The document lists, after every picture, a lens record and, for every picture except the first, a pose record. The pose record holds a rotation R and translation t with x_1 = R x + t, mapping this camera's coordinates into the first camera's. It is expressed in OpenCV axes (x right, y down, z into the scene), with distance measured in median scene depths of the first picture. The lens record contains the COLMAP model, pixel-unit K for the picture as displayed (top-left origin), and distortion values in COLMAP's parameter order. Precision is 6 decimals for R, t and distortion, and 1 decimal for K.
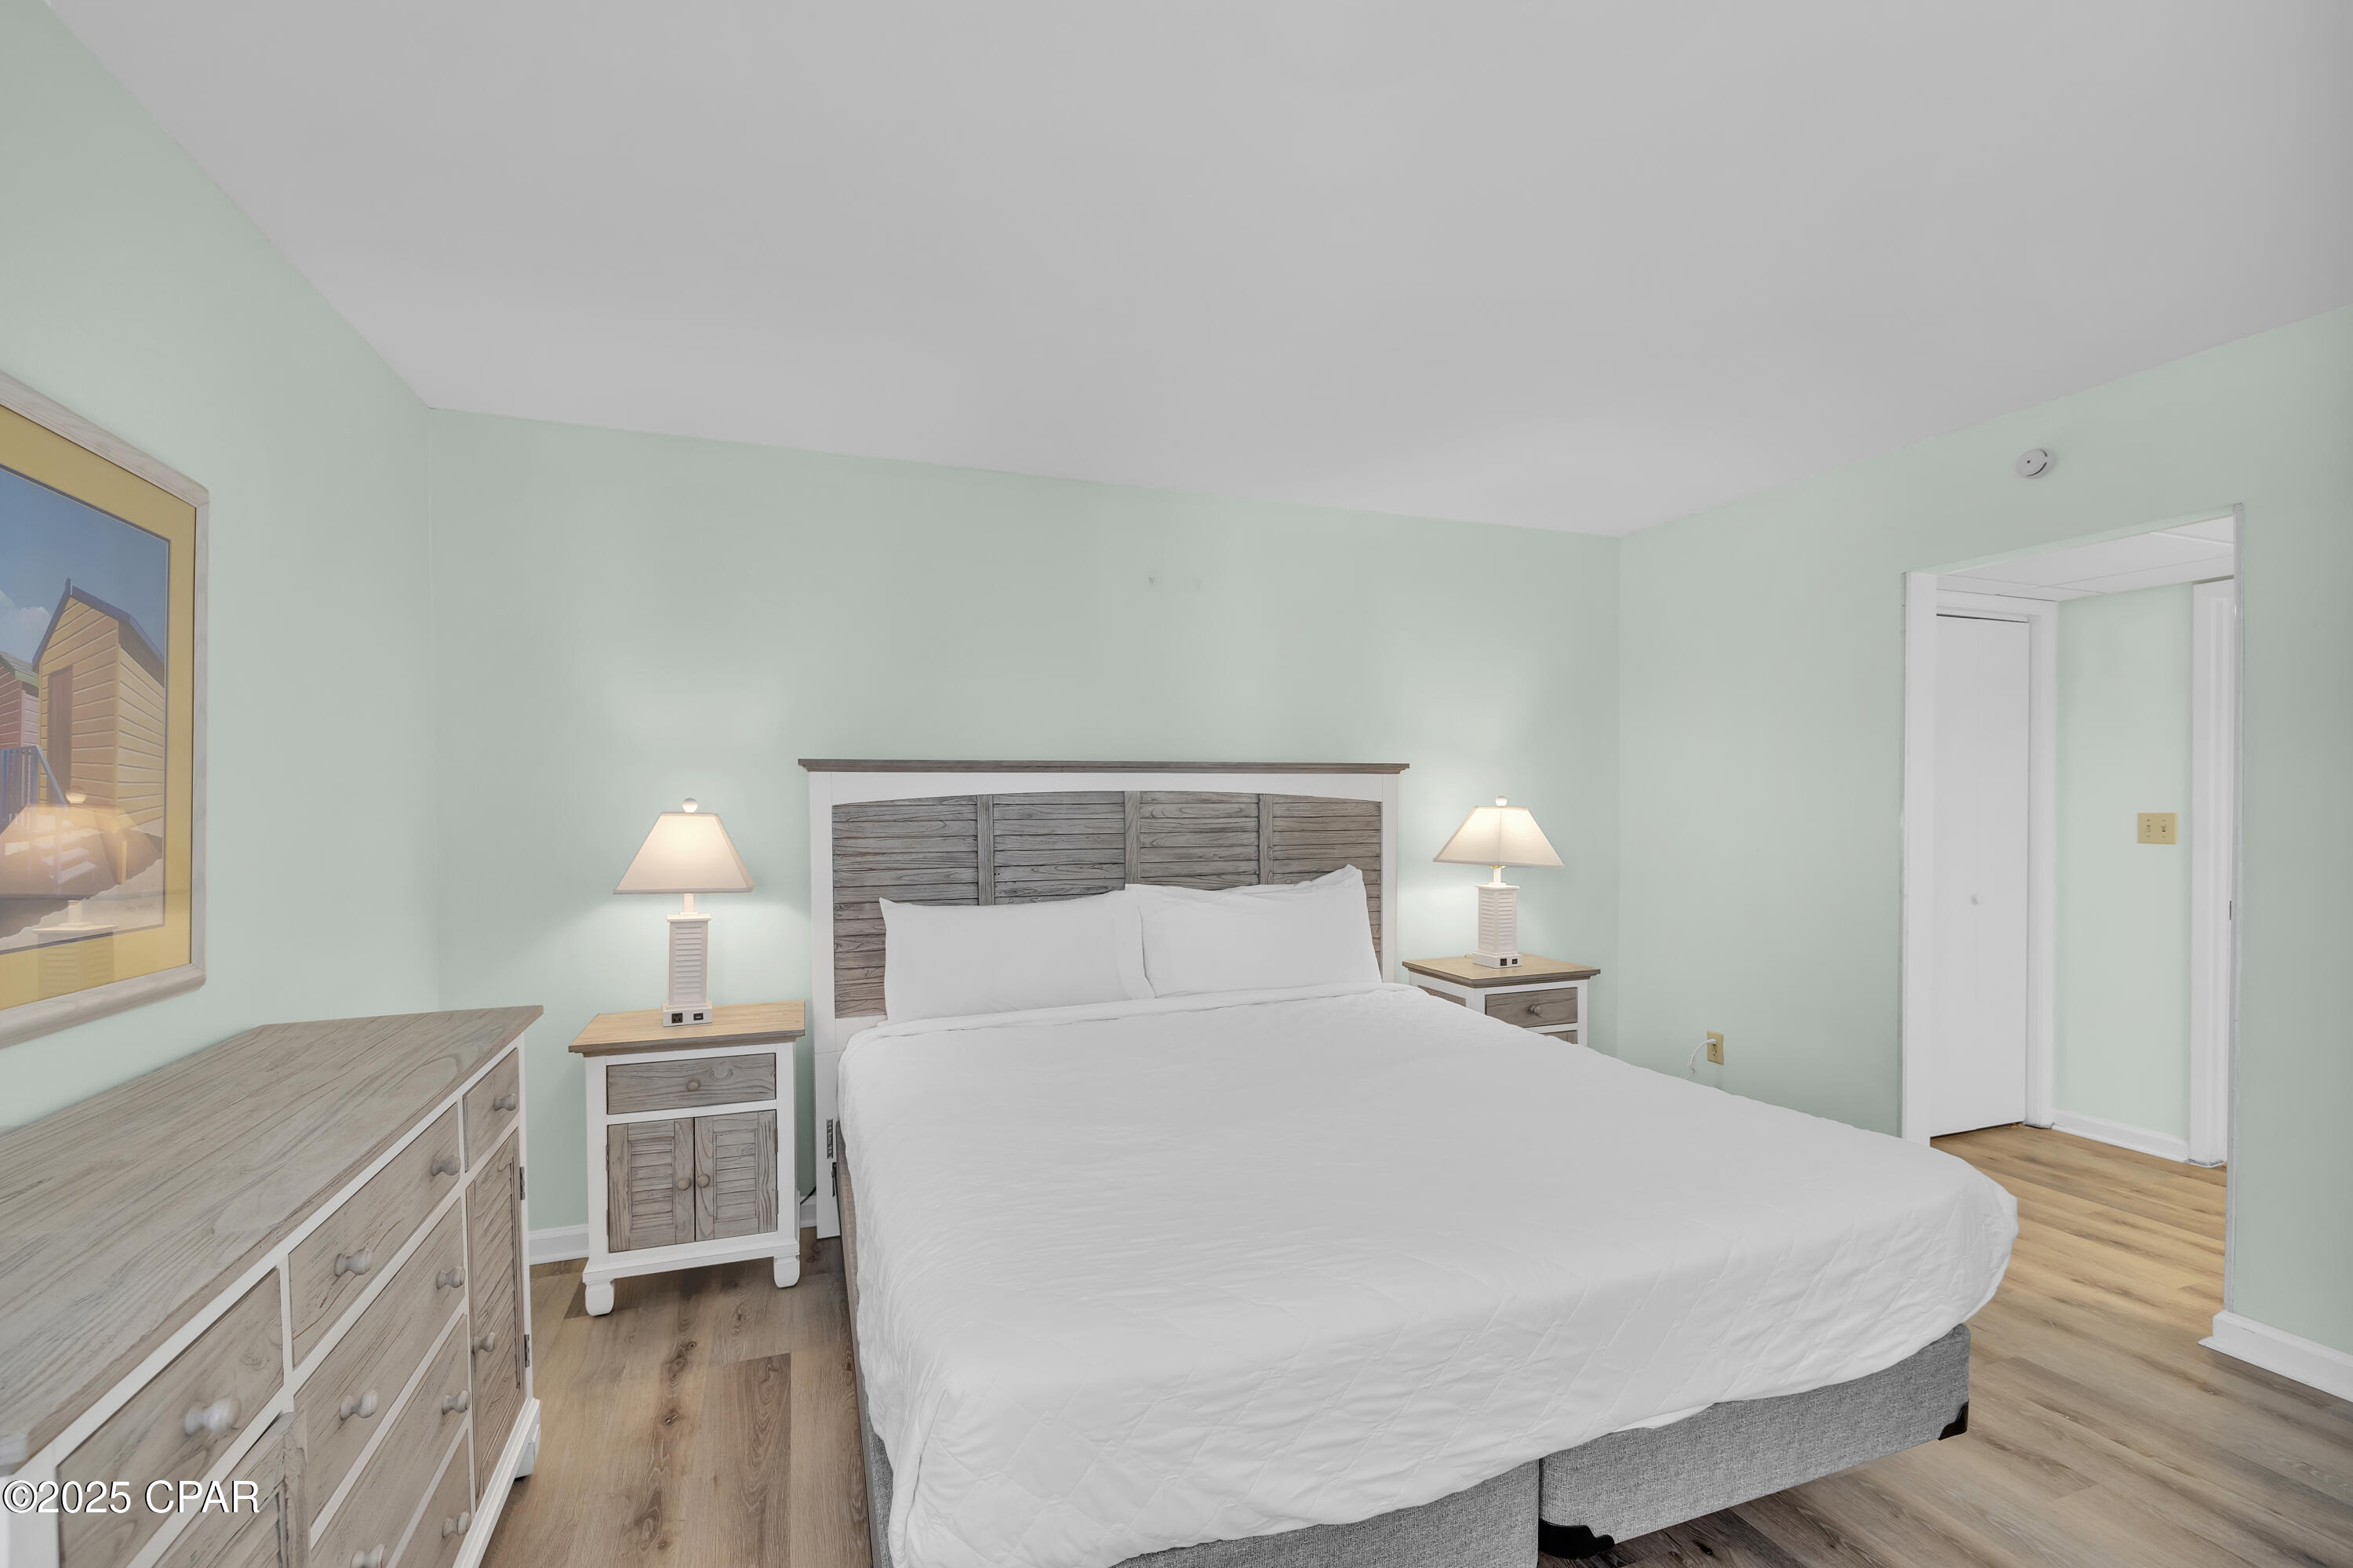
lens RADIAL K [[1008.1, 0, 1184.0], [0, 1008.1, 780.0], [0, 0, 1]] dist [-0.001413, -0.000843]
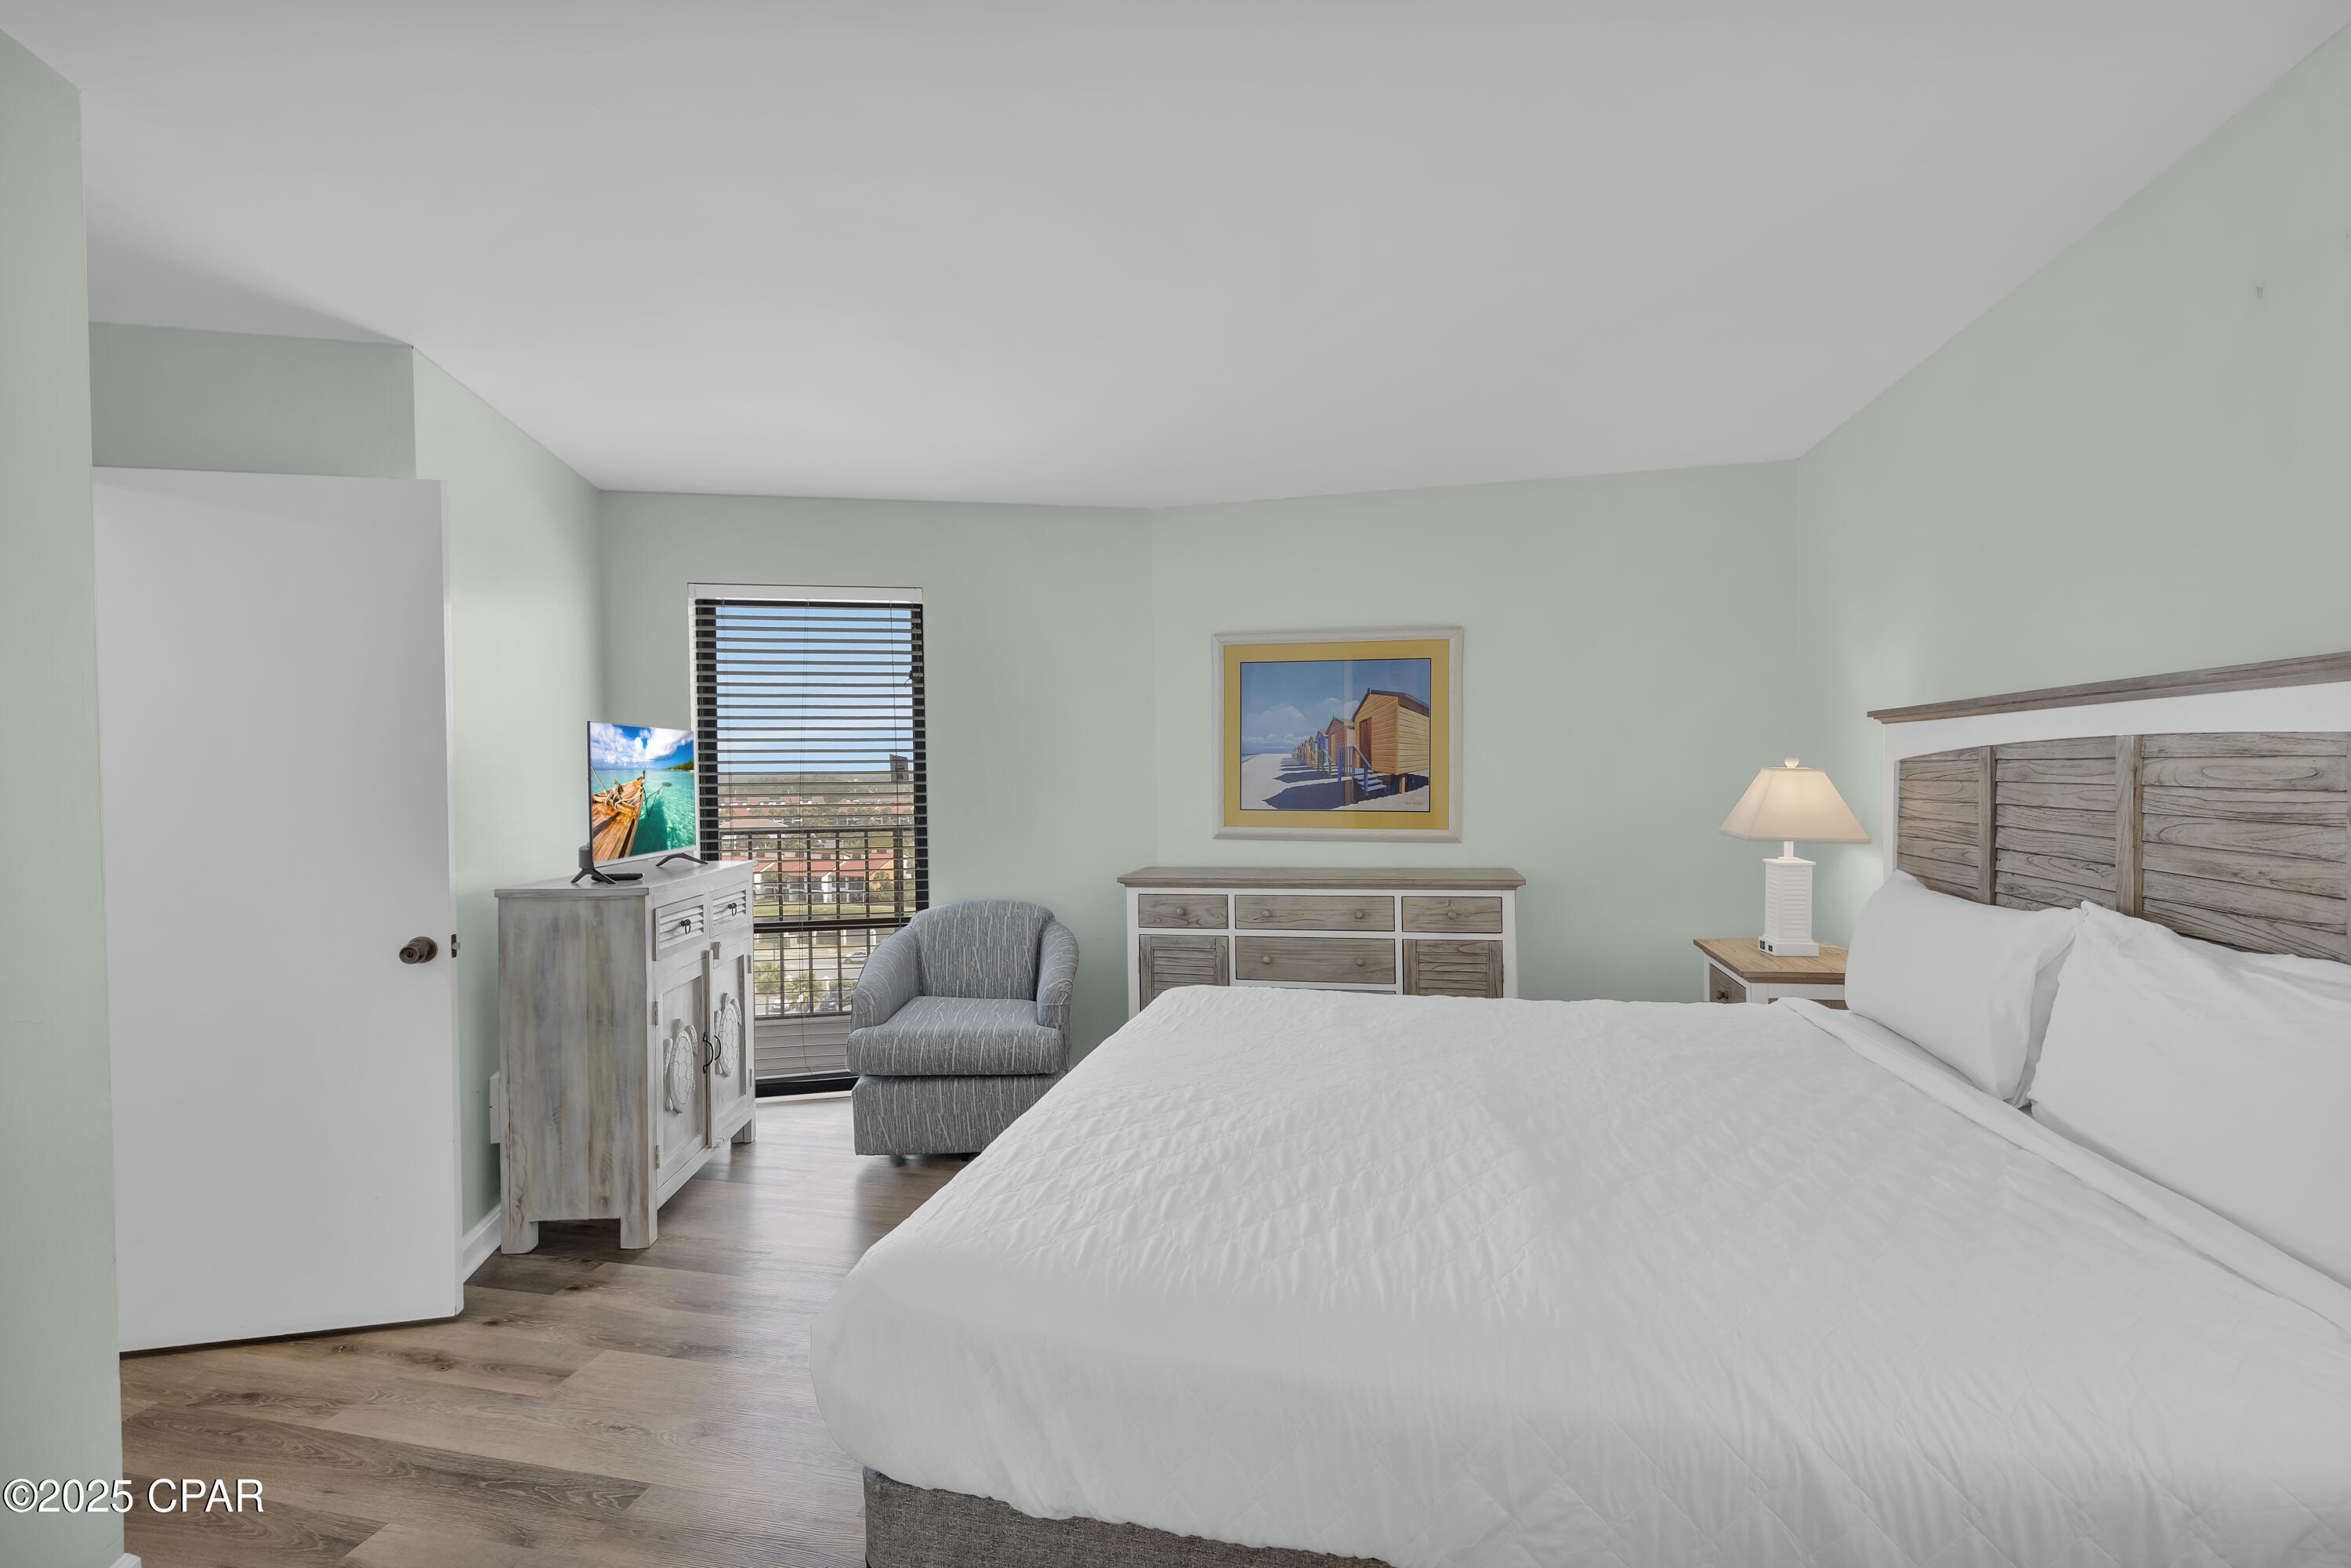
lens RADIAL K [[1007.2, 0, 1183.0], [0, 1007.2, 780.0], [0, 0, 1]] dist [-0.001413, -0.000843]
pose [[-0.534411, 0.020535, -0.844975, 0.674257], [0.033309, 0.999440, 0.003222, 0.016289], [0.844568, -0.026423, -0.534796, 0.857298]]
